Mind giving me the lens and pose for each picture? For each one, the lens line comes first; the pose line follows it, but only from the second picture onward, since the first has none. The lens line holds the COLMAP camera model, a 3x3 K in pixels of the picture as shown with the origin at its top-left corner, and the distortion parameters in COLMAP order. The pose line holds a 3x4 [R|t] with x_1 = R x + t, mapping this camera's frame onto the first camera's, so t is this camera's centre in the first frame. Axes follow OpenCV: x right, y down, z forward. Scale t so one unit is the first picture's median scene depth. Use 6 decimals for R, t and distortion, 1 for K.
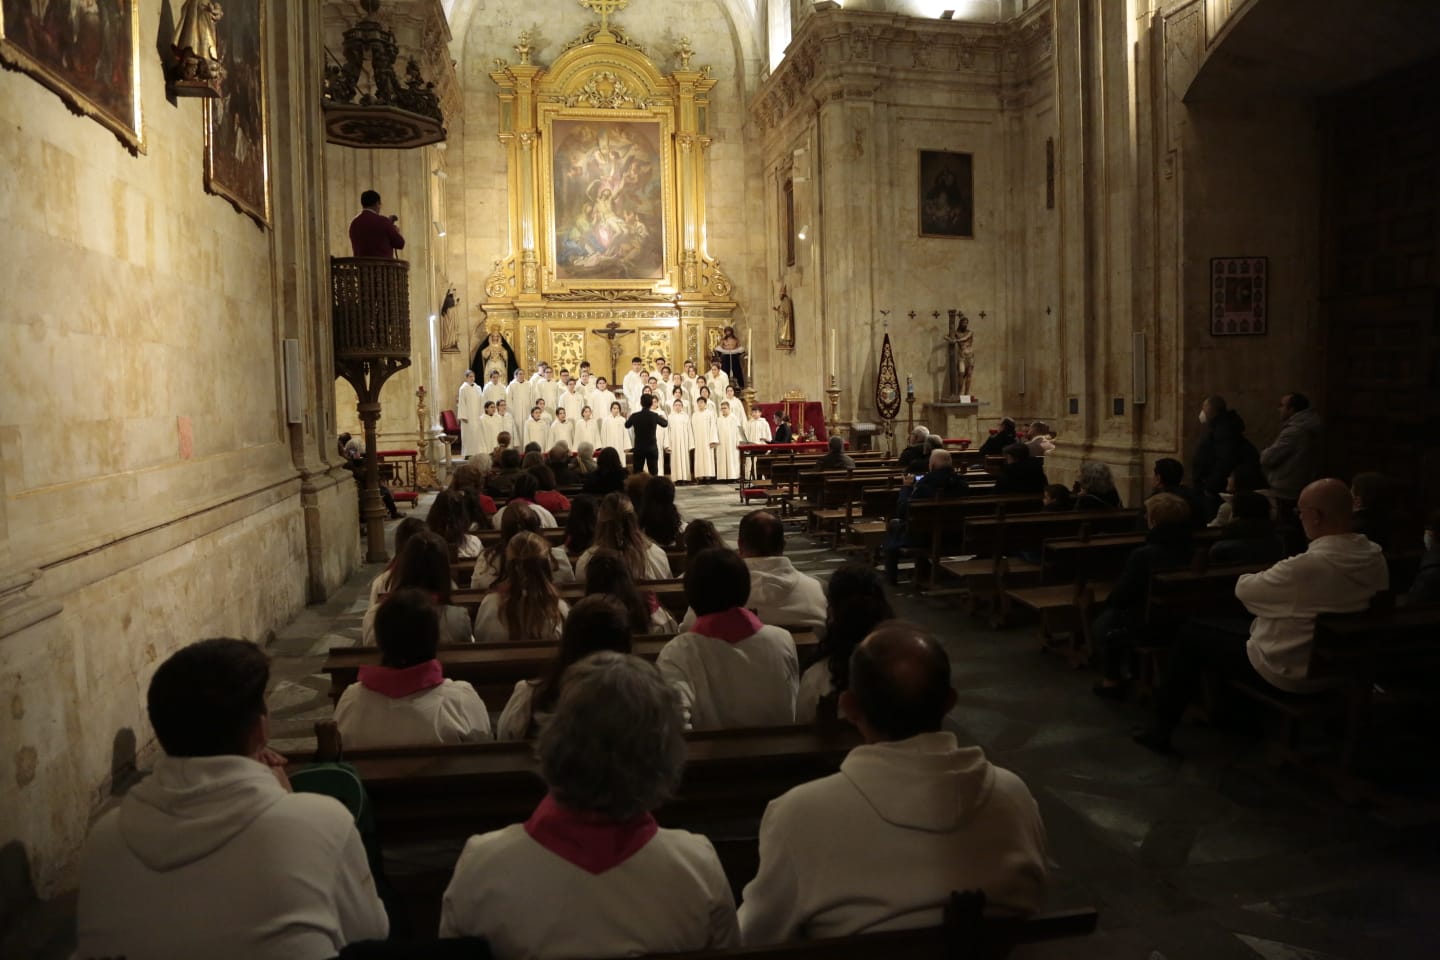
lens RADIAL K [[975.9, 0, 720.0], [0, 975.9, 480.0], [0, 0, 1]] dist [-0.137209, 0.079207]
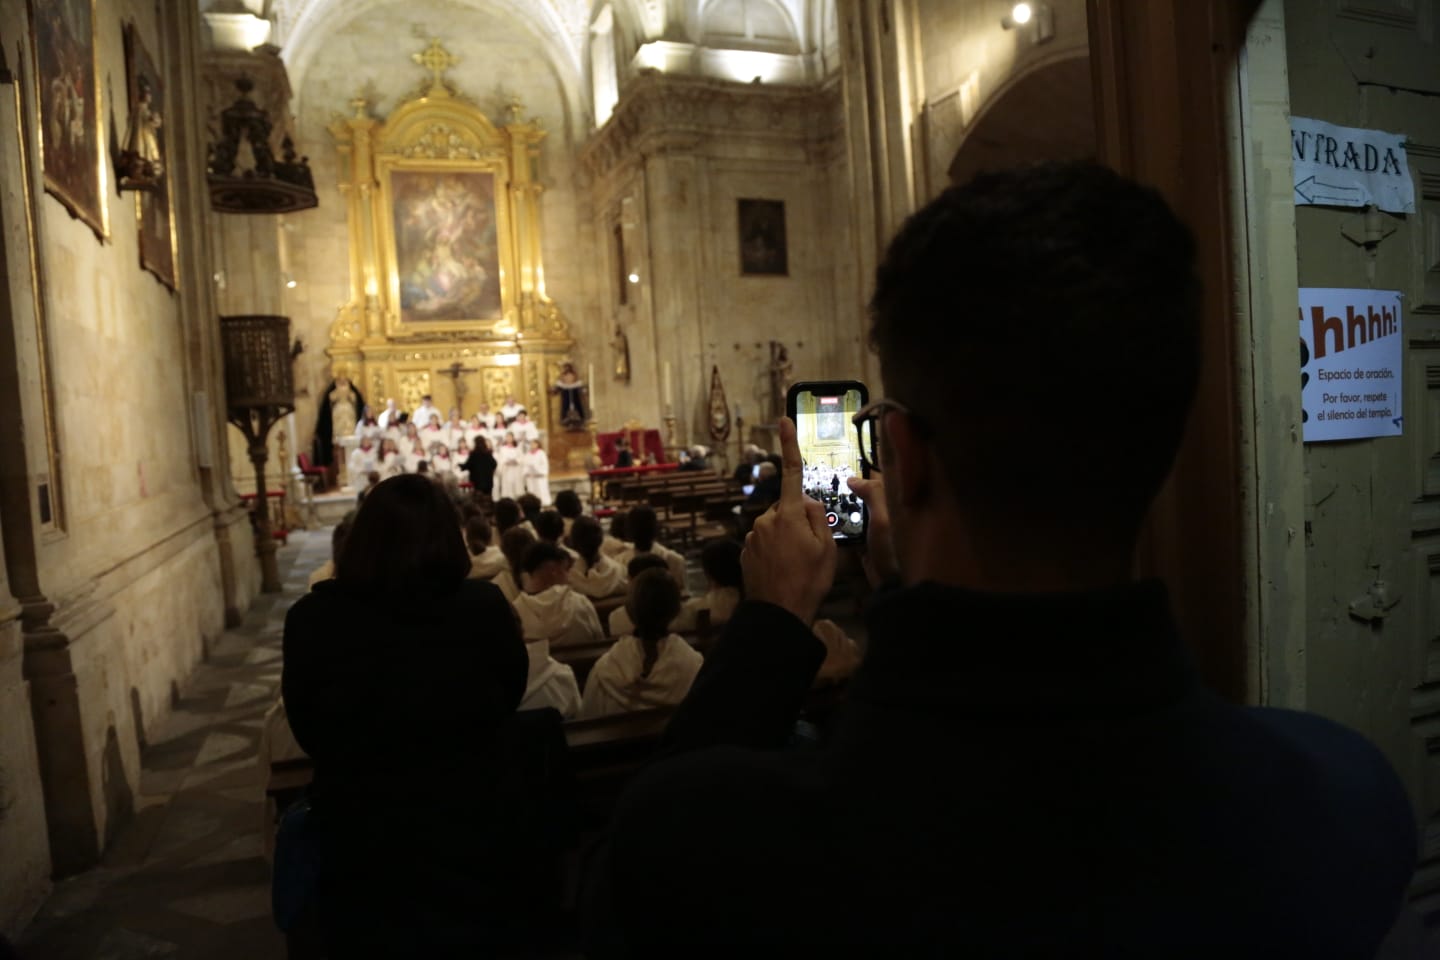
lens RADIAL K [[975.9, 0, 720.0], [0, 975.9, 480.0], [0, 0, 1]] dist [-0.137209, 0.079207]
pose [[0.983966, -0.050314, 0.171114, -0.017453], [0.055320, 0.998165, -0.024609, 0.006863], [-0.169562, 0.033681, 0.984944, -0.081371]]
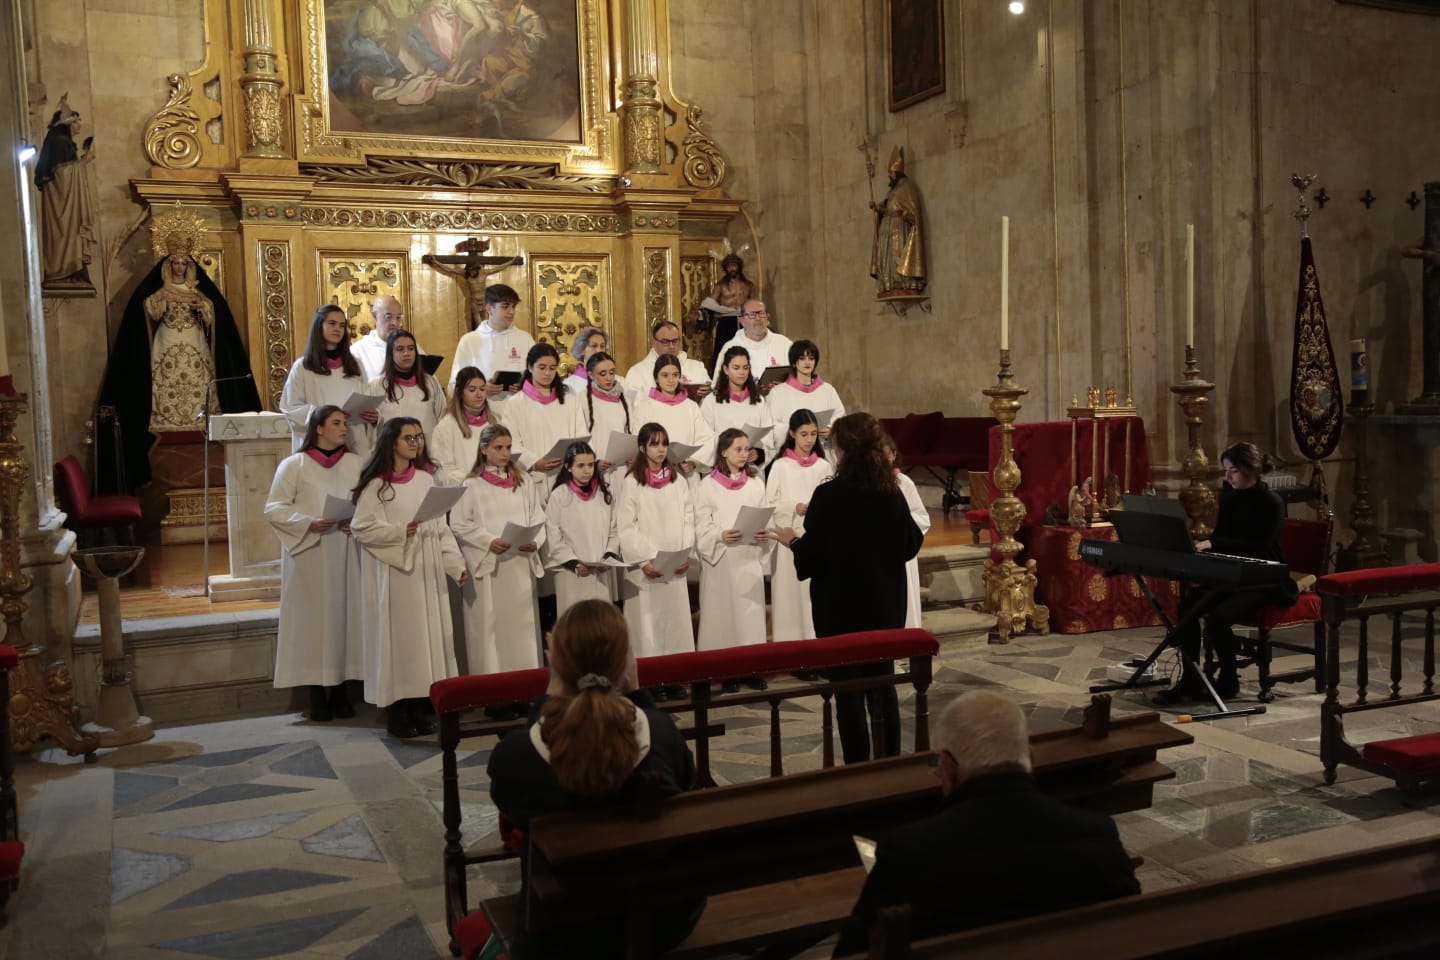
lens RADIAL K [[1354.5, 0, 720.0], [0, 1354.5, 480.0], [0, 0, 1]] dist [0.006258, 0.033074]
pose [[0.973852, -0.024279, 0.225880, -0.164454], [0.033034, 0.998839, -0.035063, -0.038760], [-0.224767, 0.041608, 0.973524, 0.472678]]
